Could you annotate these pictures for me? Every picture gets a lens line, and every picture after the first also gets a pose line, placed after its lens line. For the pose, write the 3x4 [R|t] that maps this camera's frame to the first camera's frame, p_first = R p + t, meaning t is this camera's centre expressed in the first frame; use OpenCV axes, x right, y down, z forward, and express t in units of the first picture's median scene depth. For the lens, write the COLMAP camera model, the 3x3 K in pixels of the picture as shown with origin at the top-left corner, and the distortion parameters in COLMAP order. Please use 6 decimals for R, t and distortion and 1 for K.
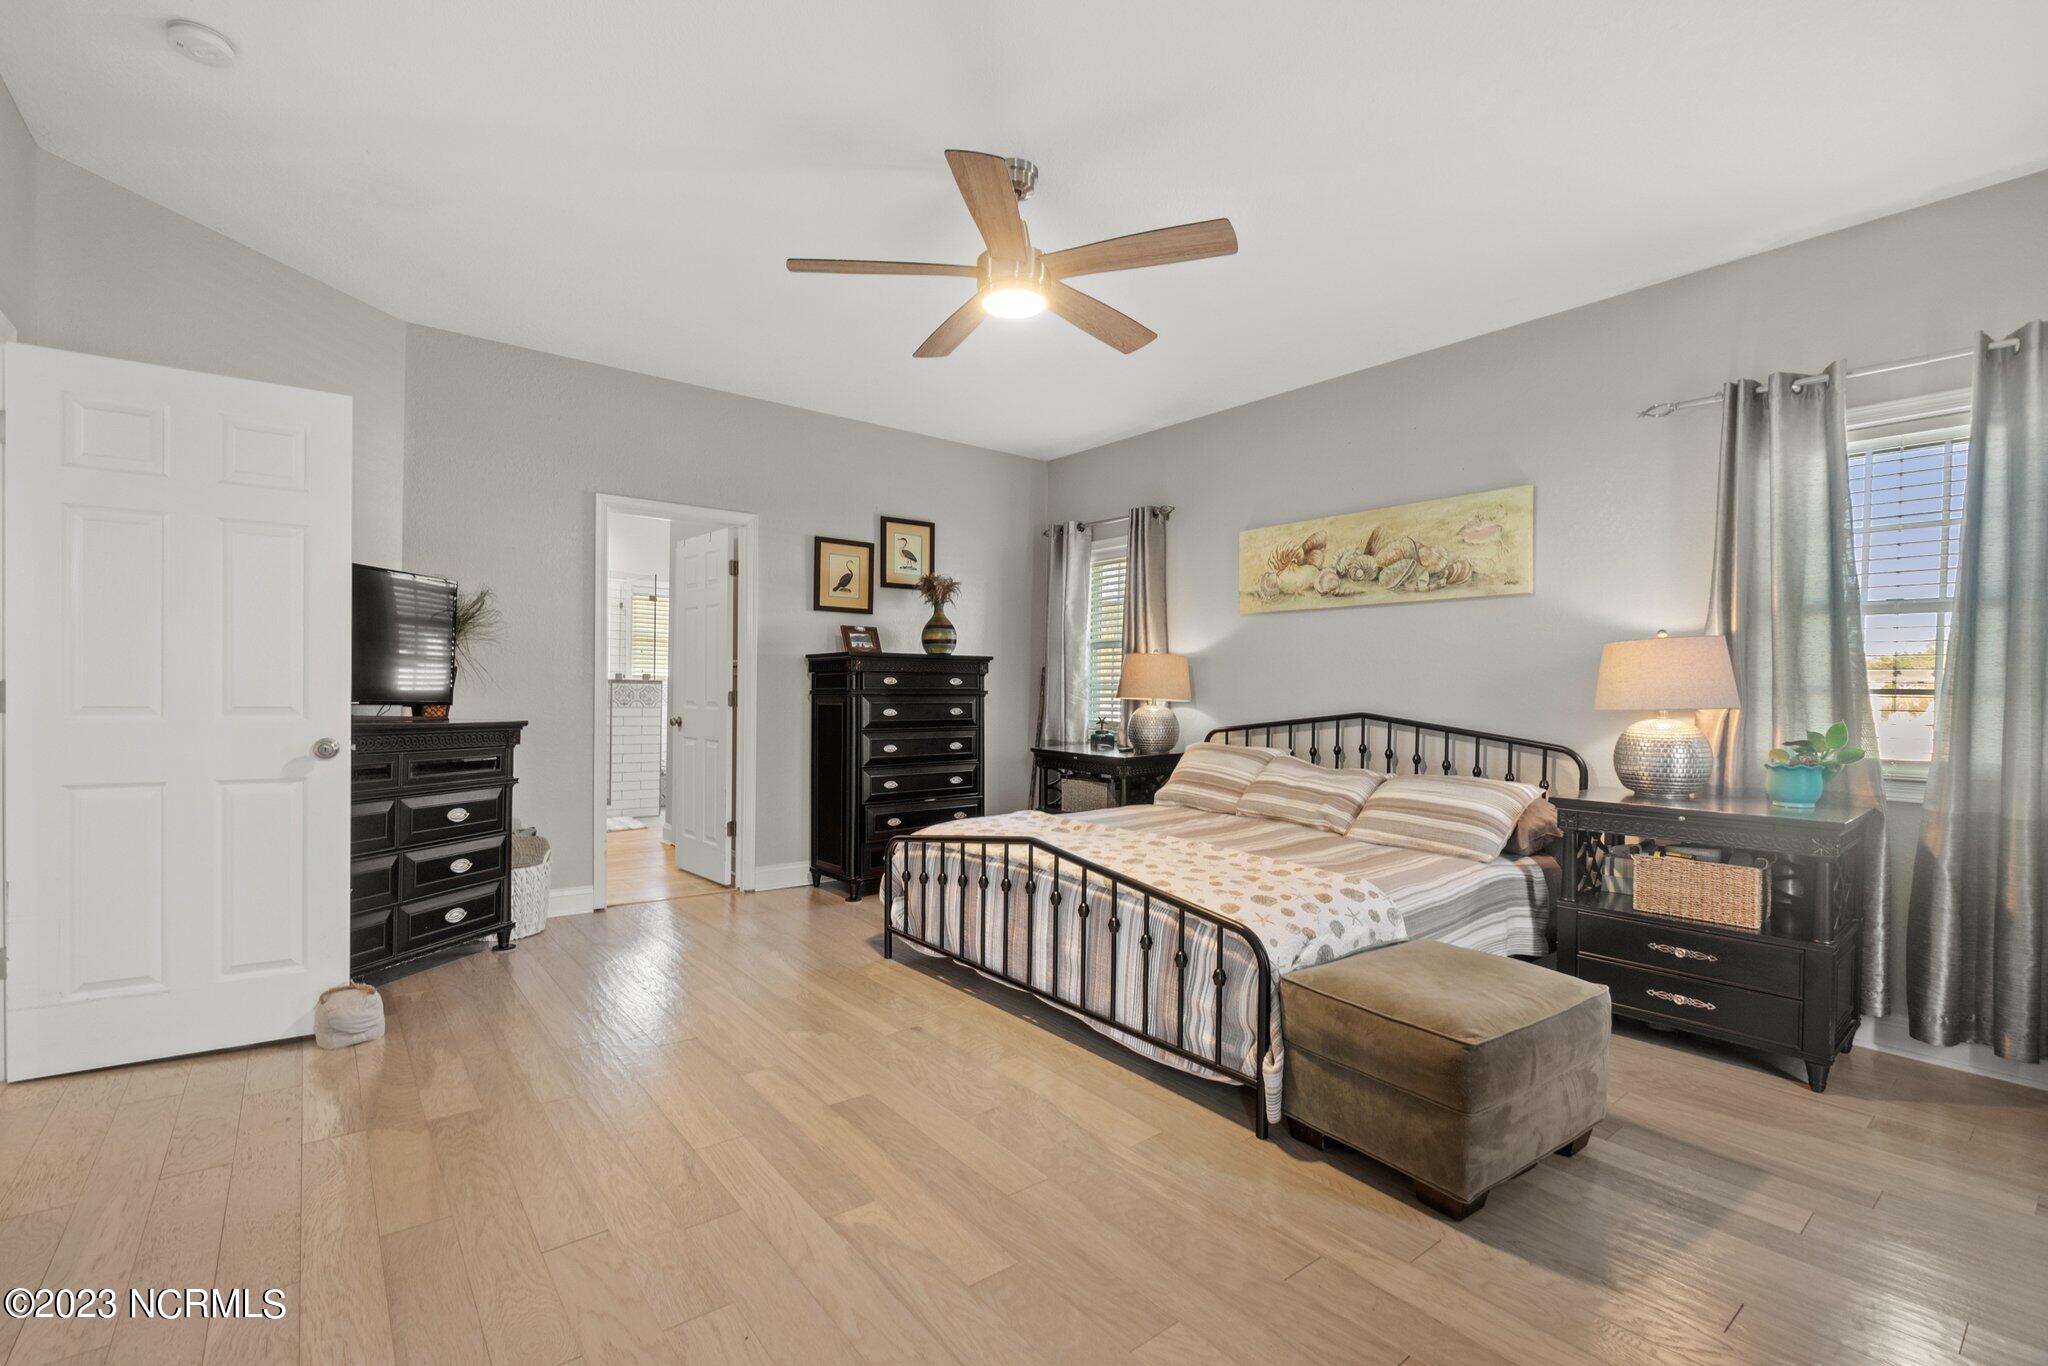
lens RADIAL K [[892.2, 0, 1040.6], [0, 892.2, 696.6], [0, 0, 1]] dist [-0.004881, -0.000192]
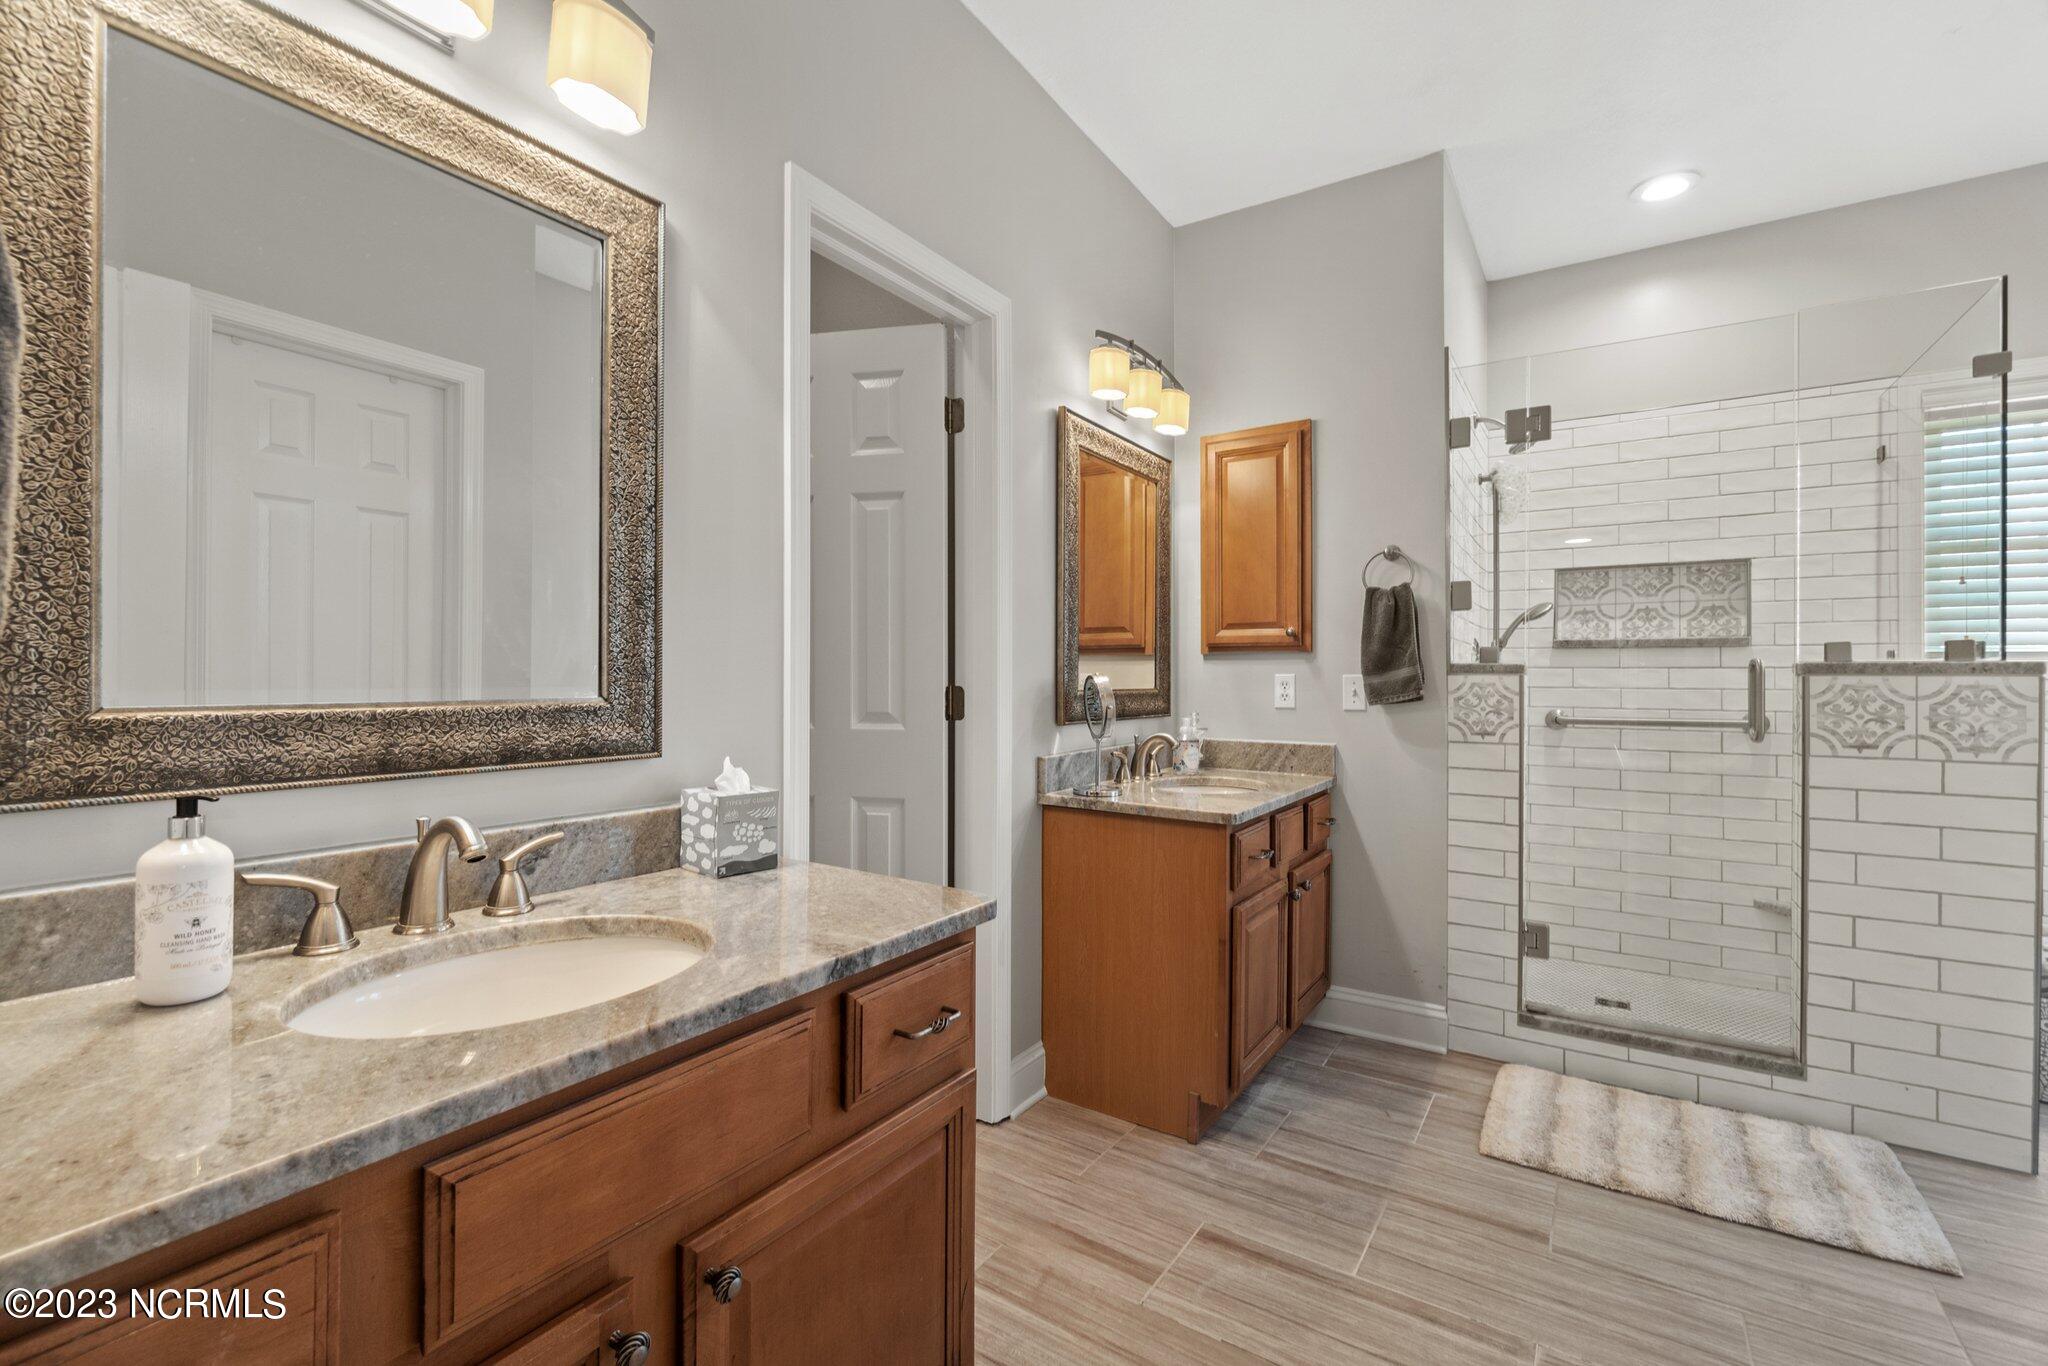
lens RADIAL K [[892.2, 0, 1012.1], [0, 892.2, 683.3], [0, 0, 1]] dist [-0.004881, -0.000192]
pose [[0.290585, -0.014866, -0.956734, -0.384247], [-0.005354, 0.999838, -0.017162, -0.008505], [0.956834, 0.010109, 0.290458, 0.925499]]
